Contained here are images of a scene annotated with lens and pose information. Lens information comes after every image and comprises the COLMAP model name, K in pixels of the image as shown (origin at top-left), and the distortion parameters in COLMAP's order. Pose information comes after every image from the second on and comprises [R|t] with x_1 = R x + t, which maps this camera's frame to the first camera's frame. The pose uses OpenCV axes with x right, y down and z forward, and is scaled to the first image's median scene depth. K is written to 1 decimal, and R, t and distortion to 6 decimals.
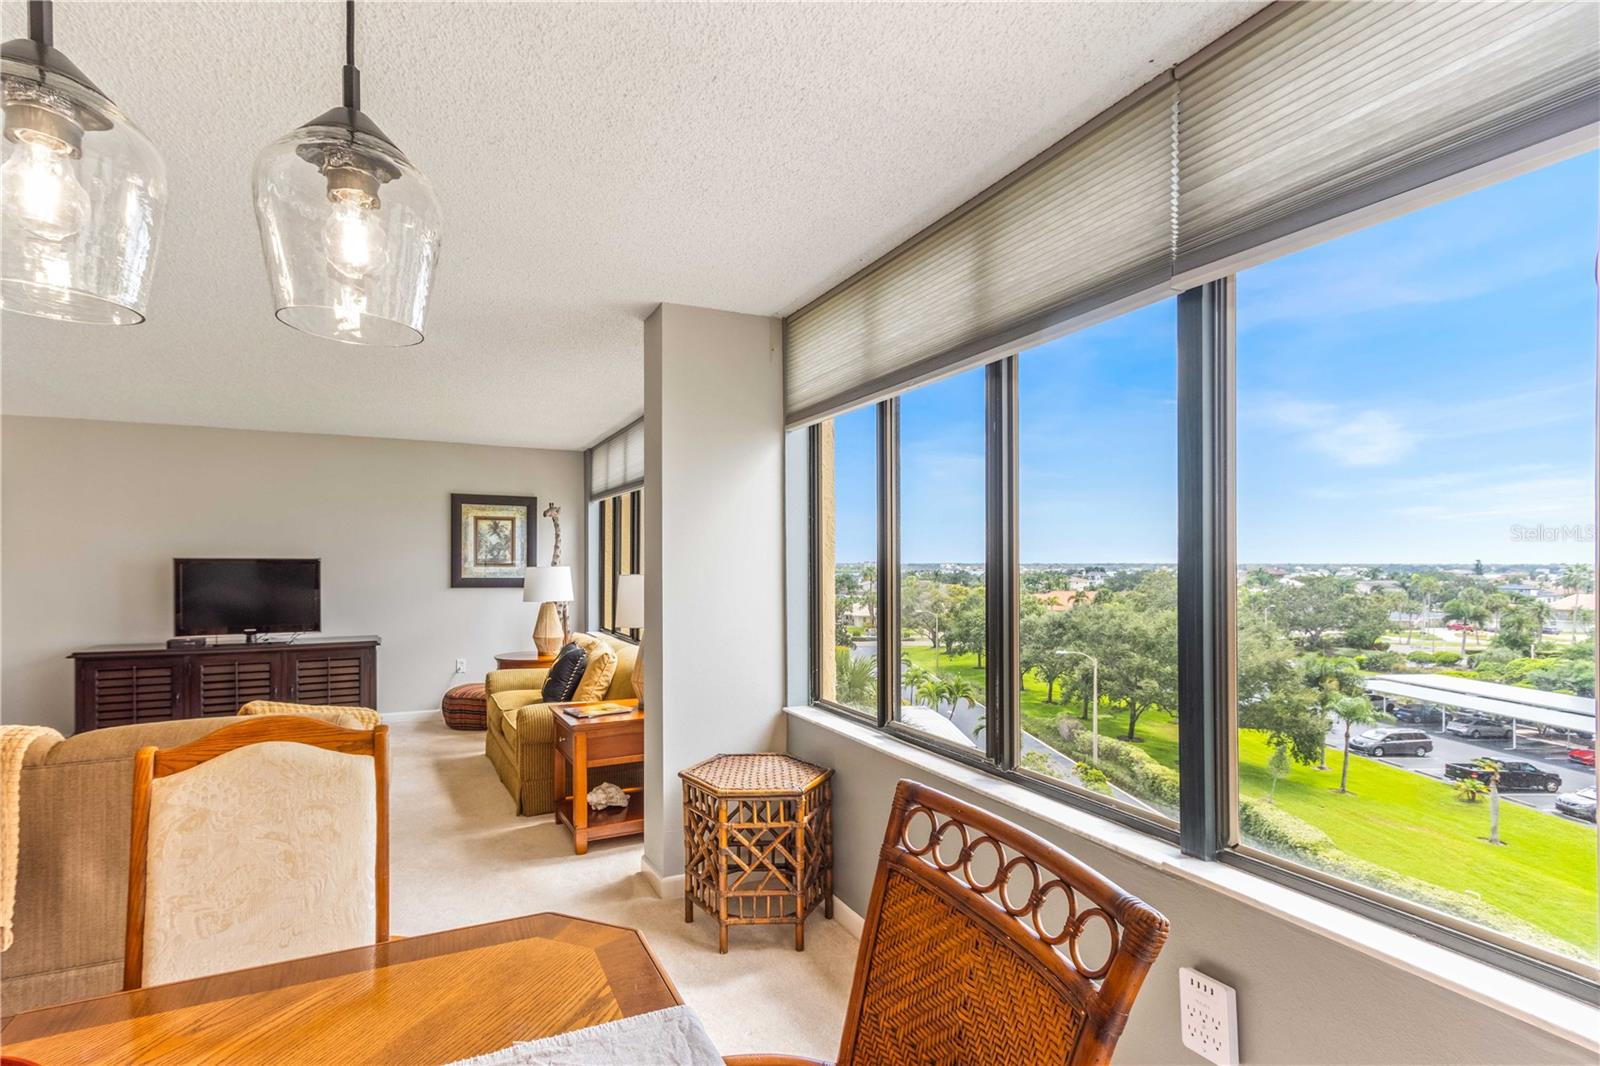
lens RADIAL K [[744.5, 0, 752.8], [0, 744.5, 567.9], [0, 0, 1]] dist [0.026571, -0.003769]
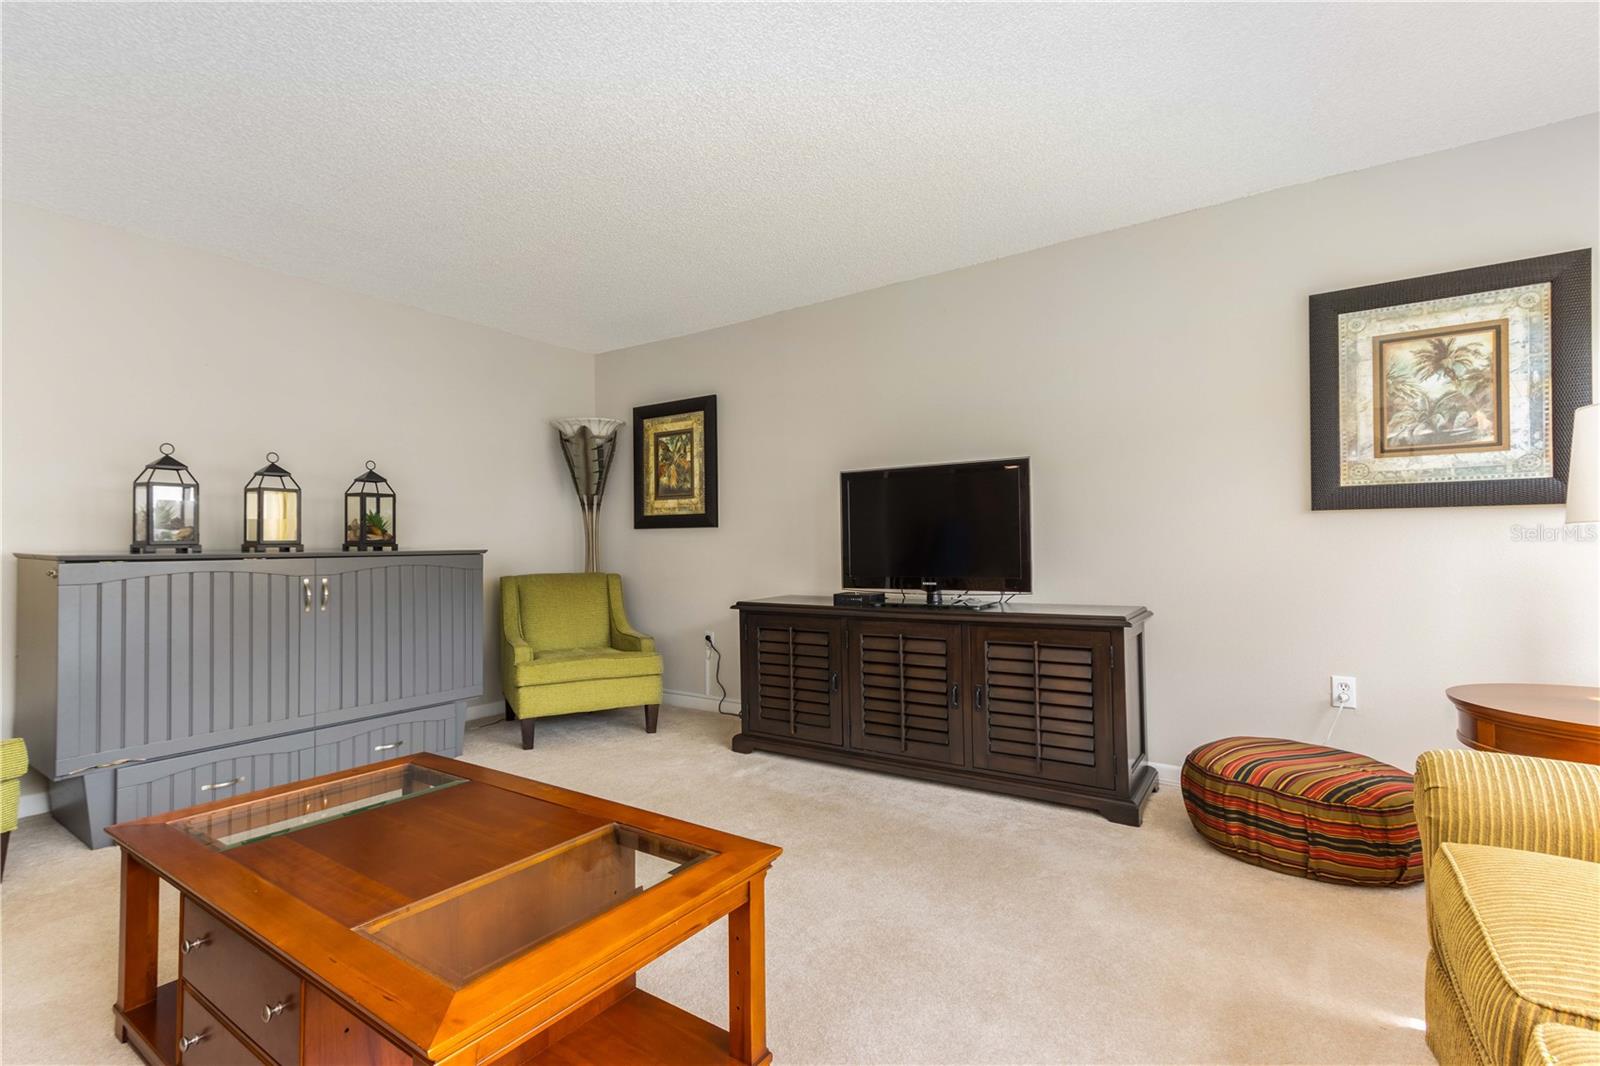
lens RADIAL K [[744.5, 0, 783.0], [0, 744.5, 539.7], [0, 0, 1]] dist [0.026571, -0.003769]
pose [[0.505143, -0.014363, -0.862916, -0.196542], [0.014088, 0.999866, -0.008395, 0.047557], [0.862921, -0.007916, 0.505278, 0.556780]]
